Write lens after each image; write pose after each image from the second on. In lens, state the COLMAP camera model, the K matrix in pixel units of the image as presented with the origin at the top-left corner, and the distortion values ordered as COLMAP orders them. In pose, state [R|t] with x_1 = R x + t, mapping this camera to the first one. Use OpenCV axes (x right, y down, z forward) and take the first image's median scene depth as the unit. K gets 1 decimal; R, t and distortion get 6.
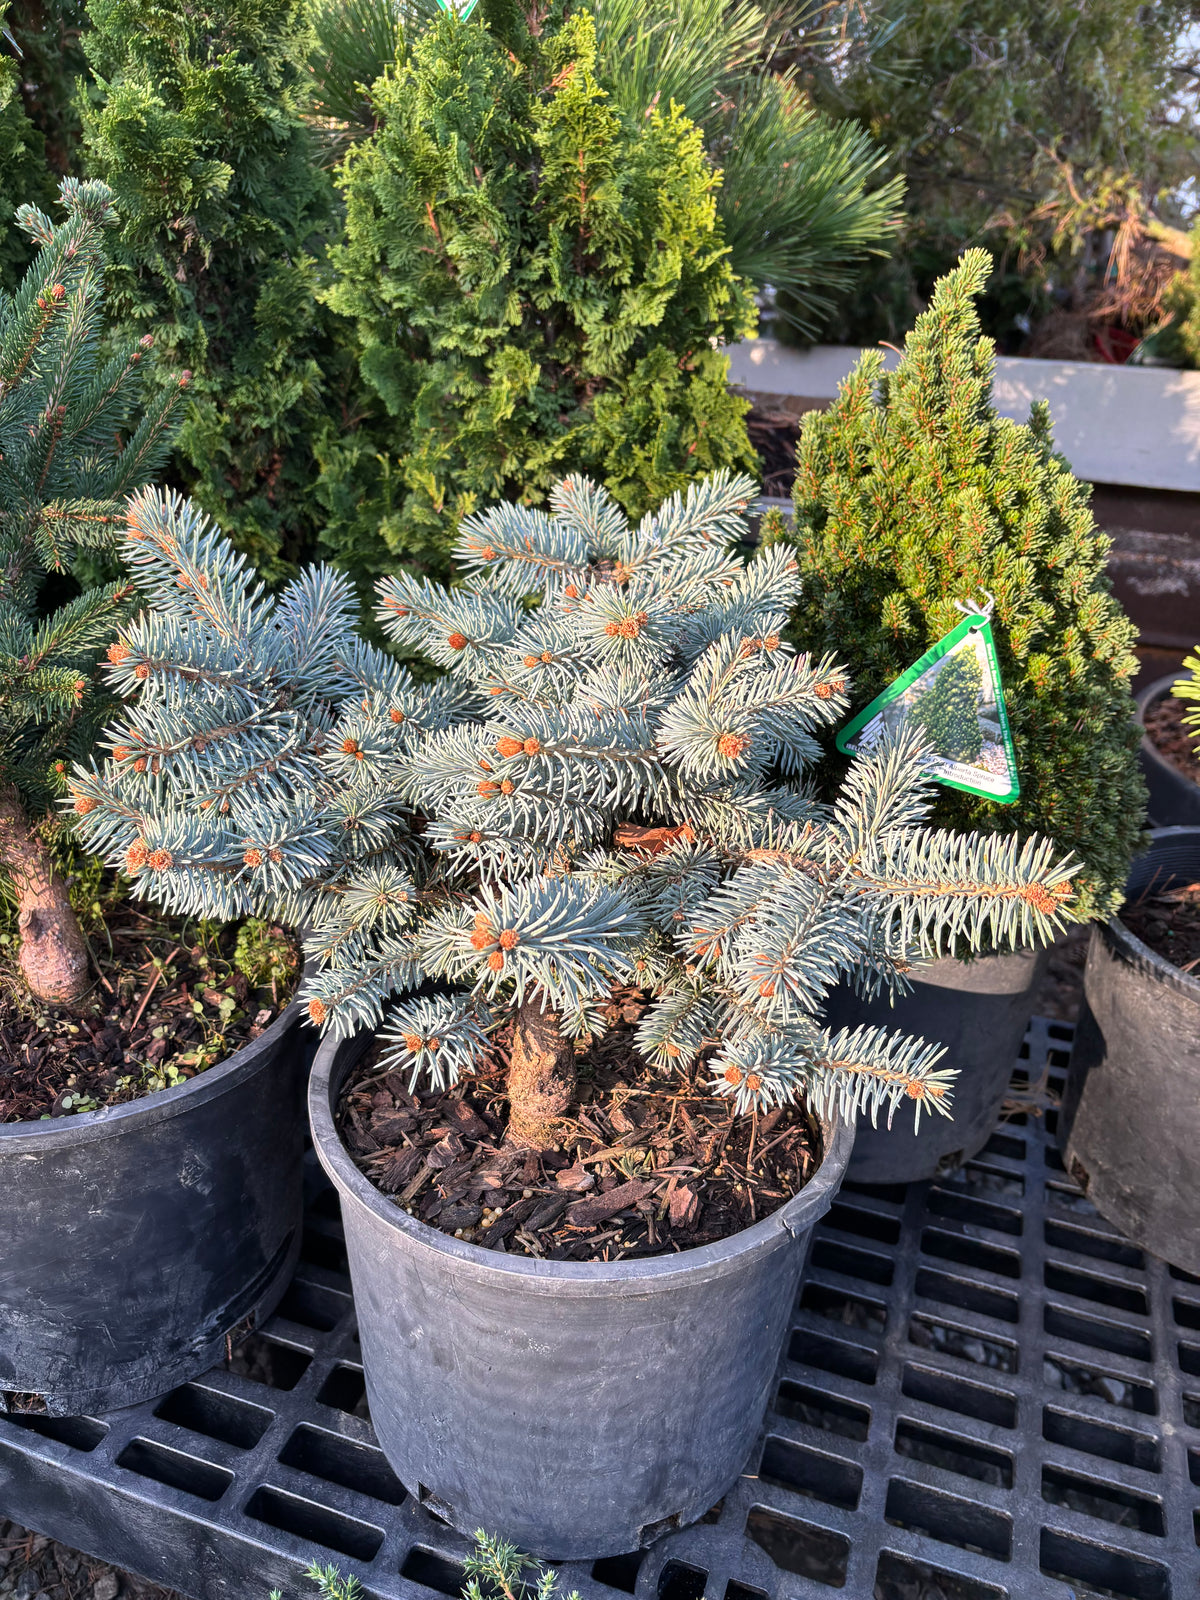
lens RADIAL K [[1230.4, 0, 588.2], [0, 1230.4, 800.2], [0, 0, 1]] dist [-0.000370, 0.001709]
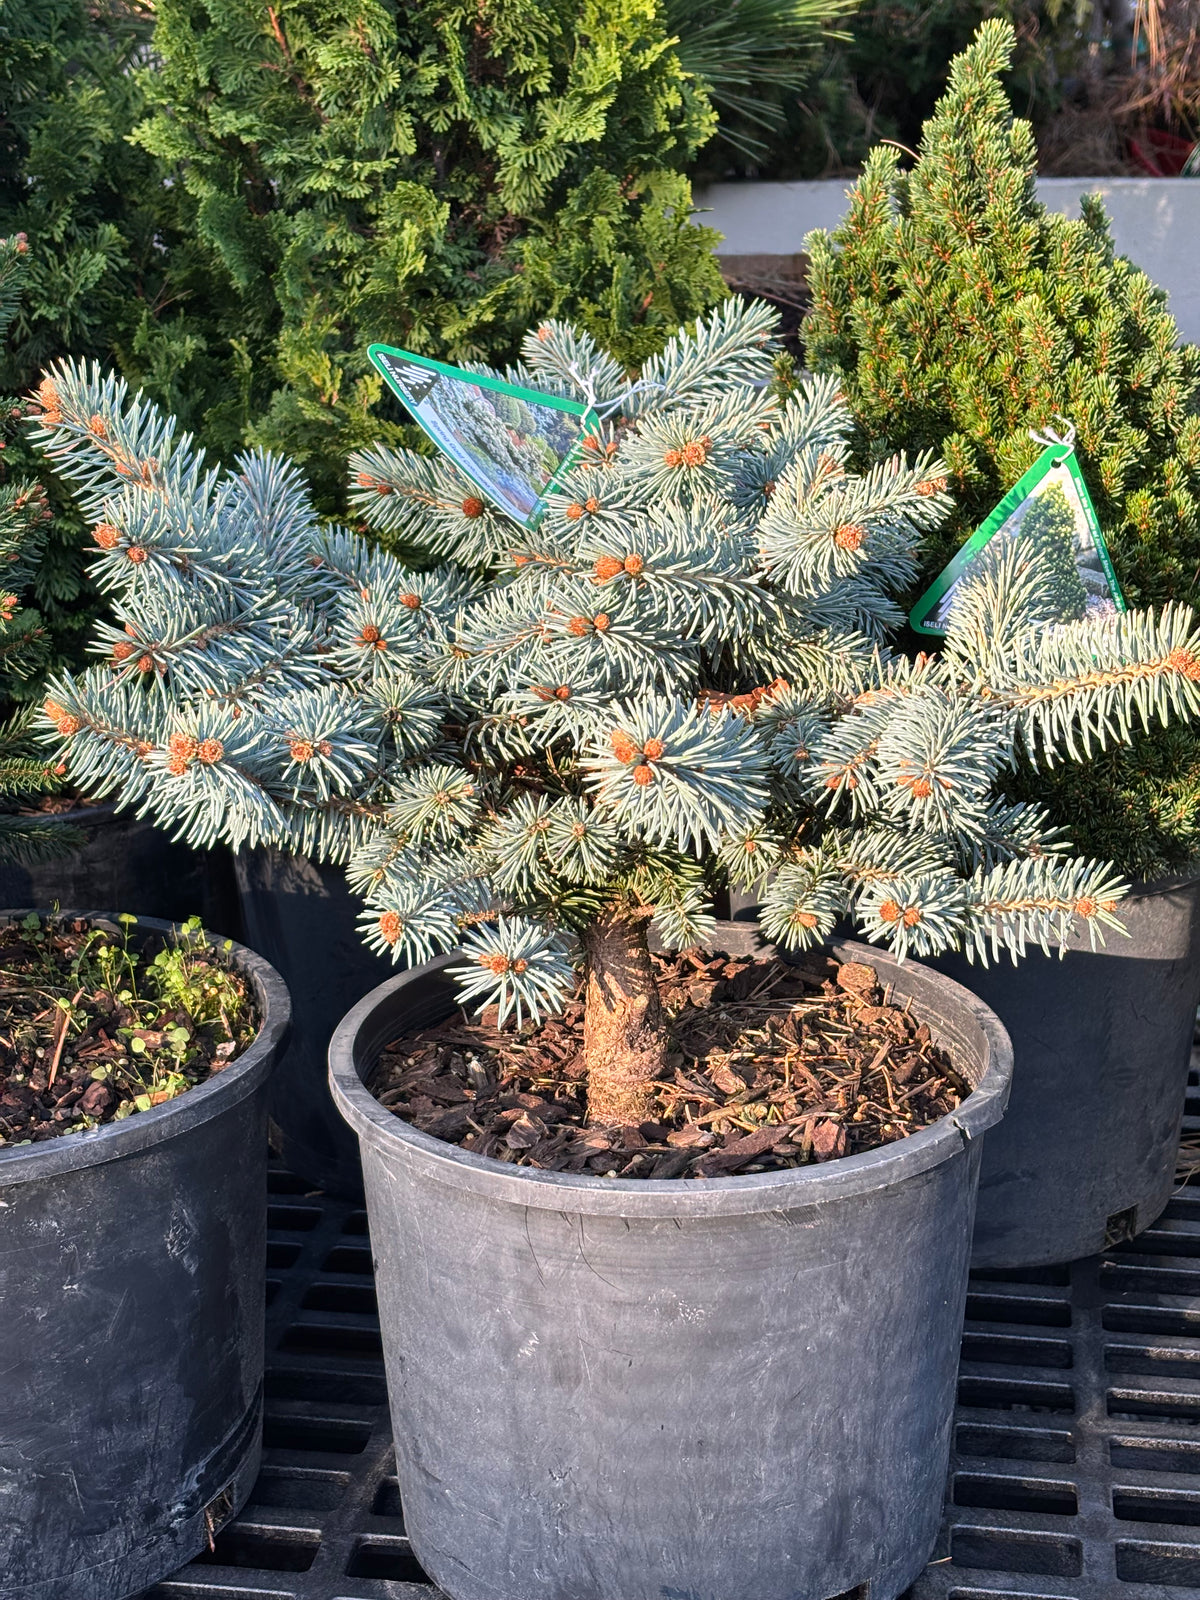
lens RADIAL K [[2423.4, 0, 595.6], [0, 2423.4, 811.3], [0, 0, 1]] dist [0.233667, -1.027986]
pose [[0.983805, -0.107012, 0.143794, -0.237947], [0.124192, 0.985414, -0.116342, 0.231916], [-0.129246, 0.132316, 0.982745, -0.509082]]
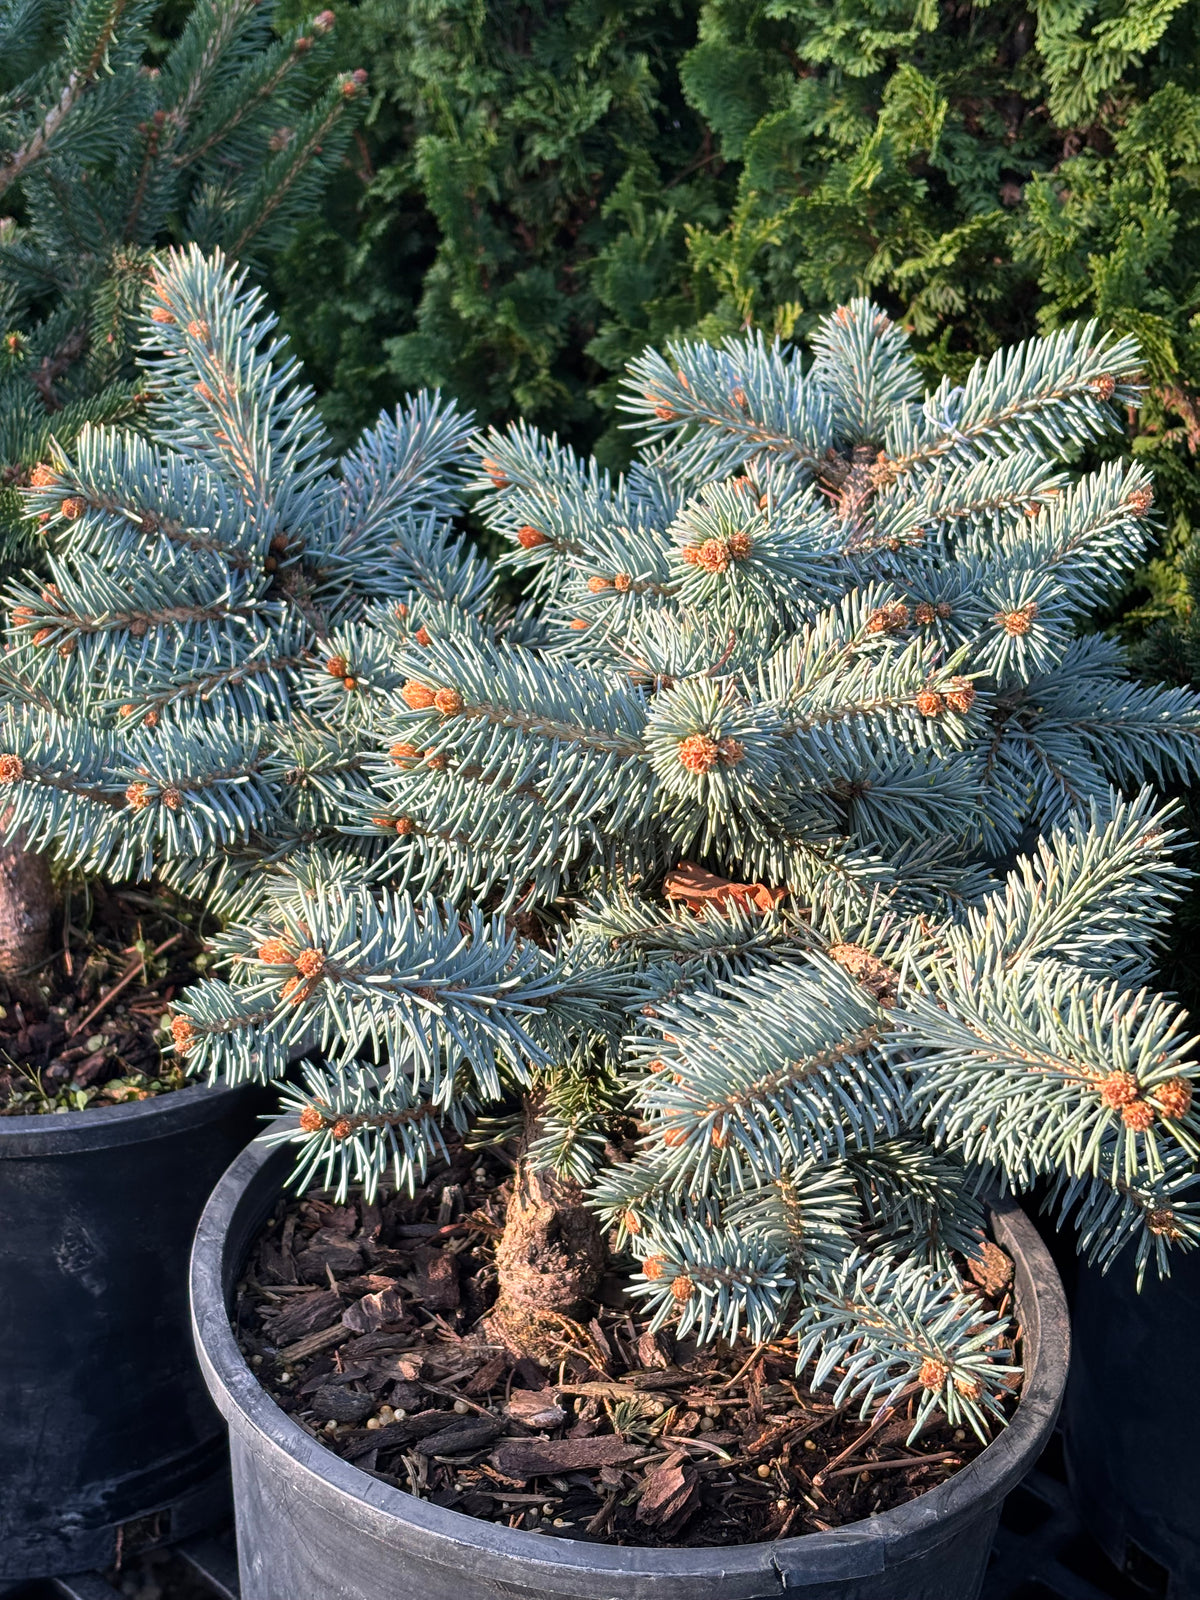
lens RADIAL K [[2423.4, 0, 595.6], [0, 2423.4, 811.3], [0, 0, 1]] dist [0.233667, -1.027986]
pose [[0.903684, 0.197367, -0.380003, 0.365298], [-0.203547, 0.978764, 0.024298, -0.022629], [0.376728, 0.055391, 0.924666, -0.135473]]
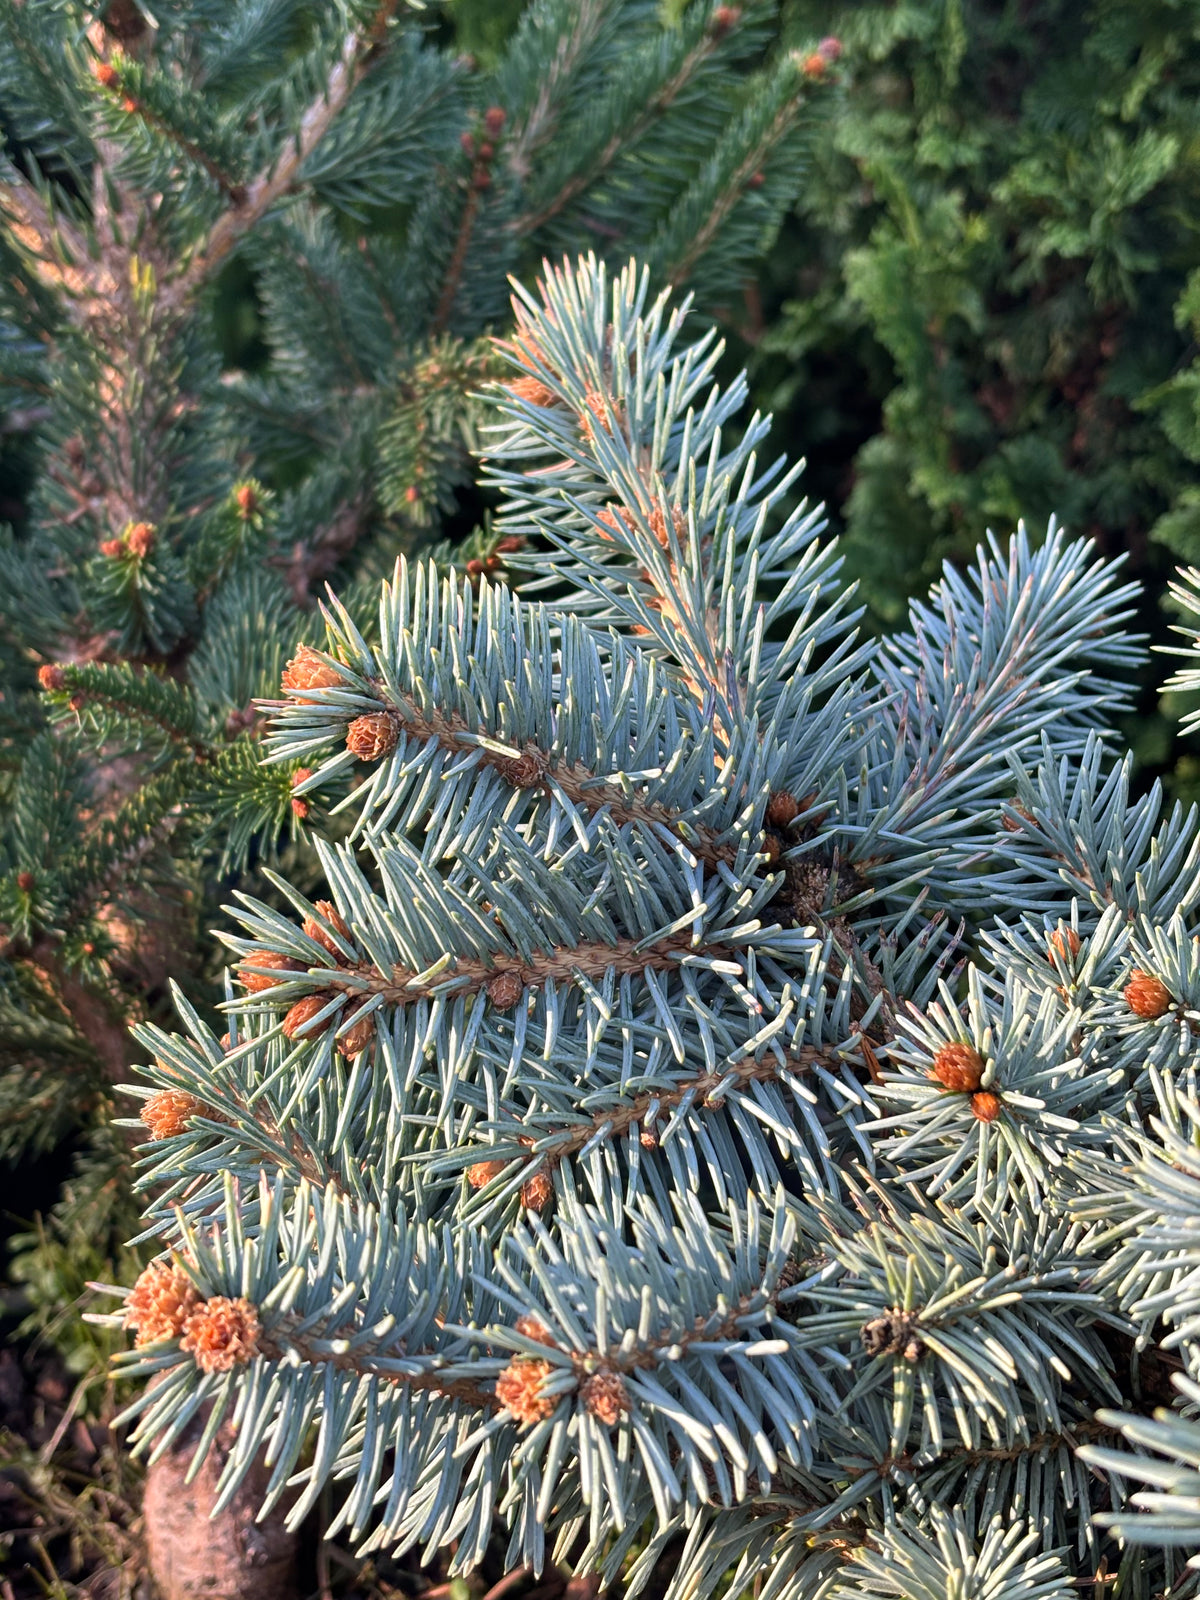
lens RADIAL K [[2423.4, 0, 595.6], [0, 2423.4, 811.3], [0, 0, 1]] dist [0.233667, -1.027986]
pose [[0.869619, 0.112487, -0.480738, 0.002477], [-0.186918, 0.976232, -0.109695, -0.019453], [0.456972, 0.185252, 0.869976, 0.358265]]
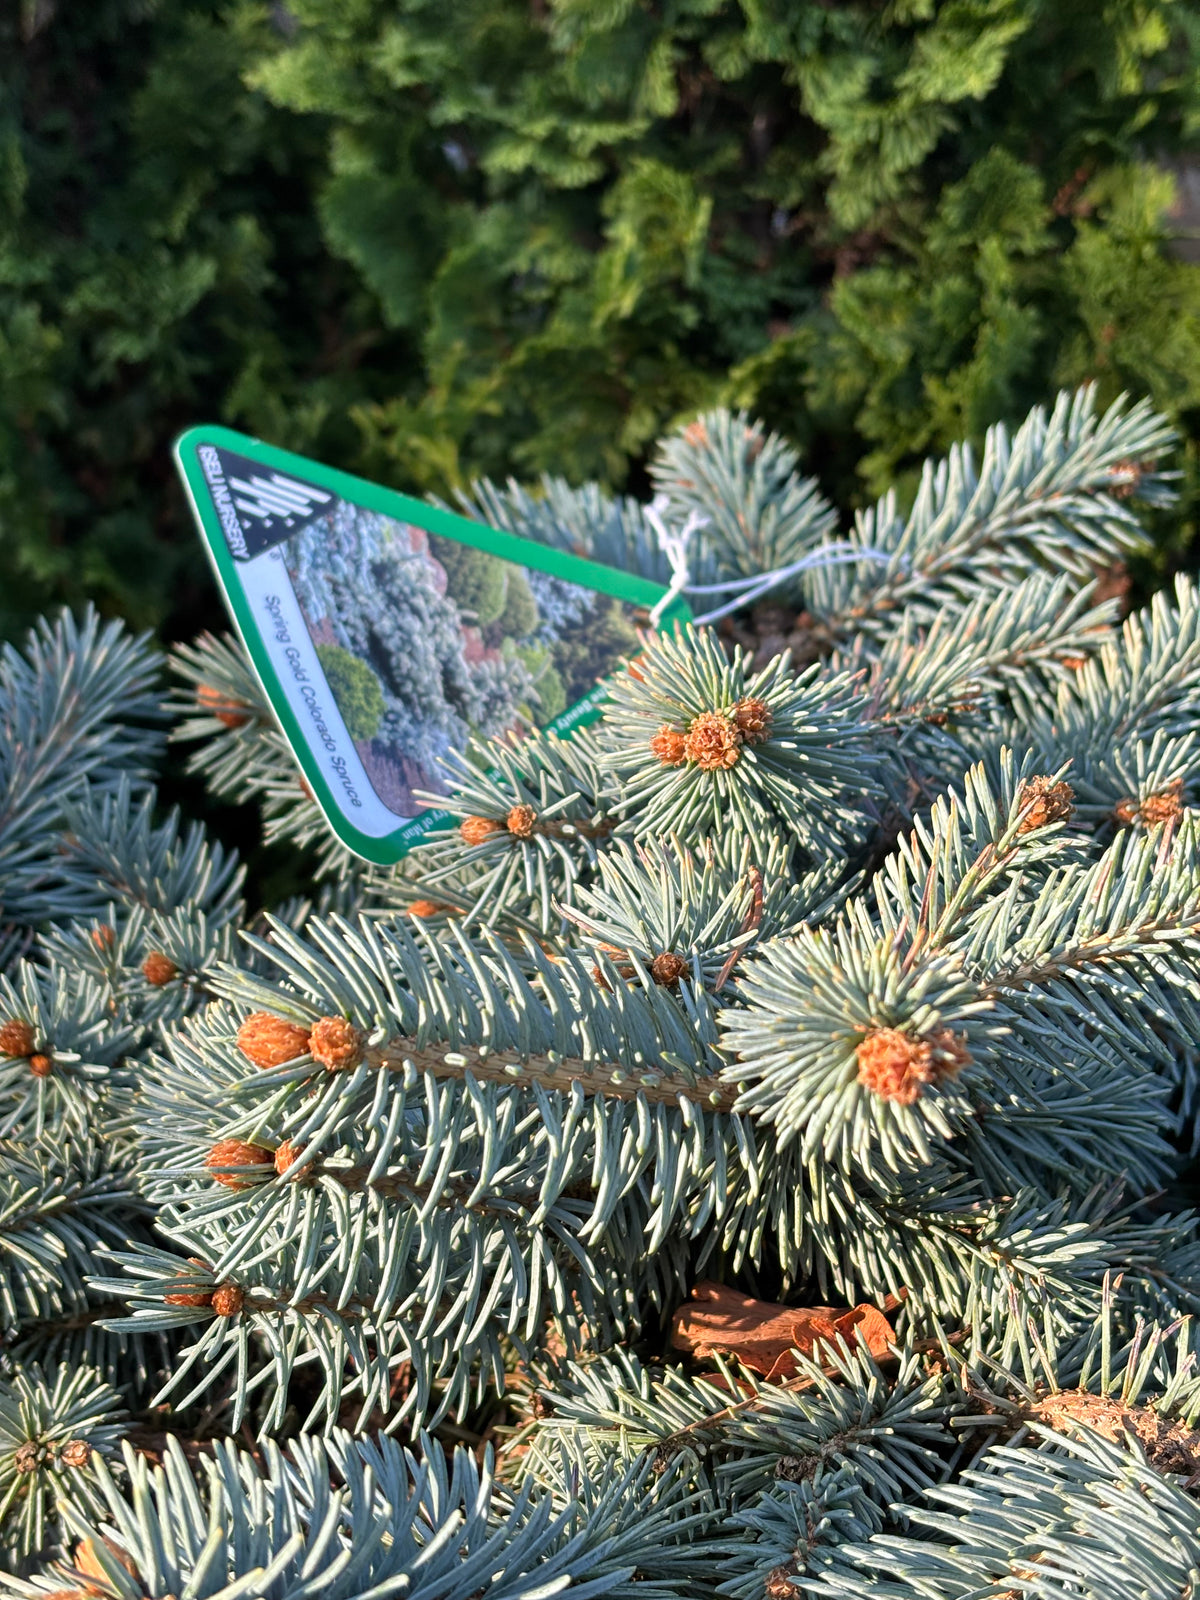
lens RADIAL K [[2423.4, 0, 595.6], [0, 2423.4, 811.3], [0, 0, 1]] dist [0.233667, -1.027986]
pose [[0.981899, 0.026101, -0.187599, 0.101656], [-0.056702, 0.985542, -0.159660, -0.001903], [0.180720, 0.167407, 0.969183, 0.223635]]
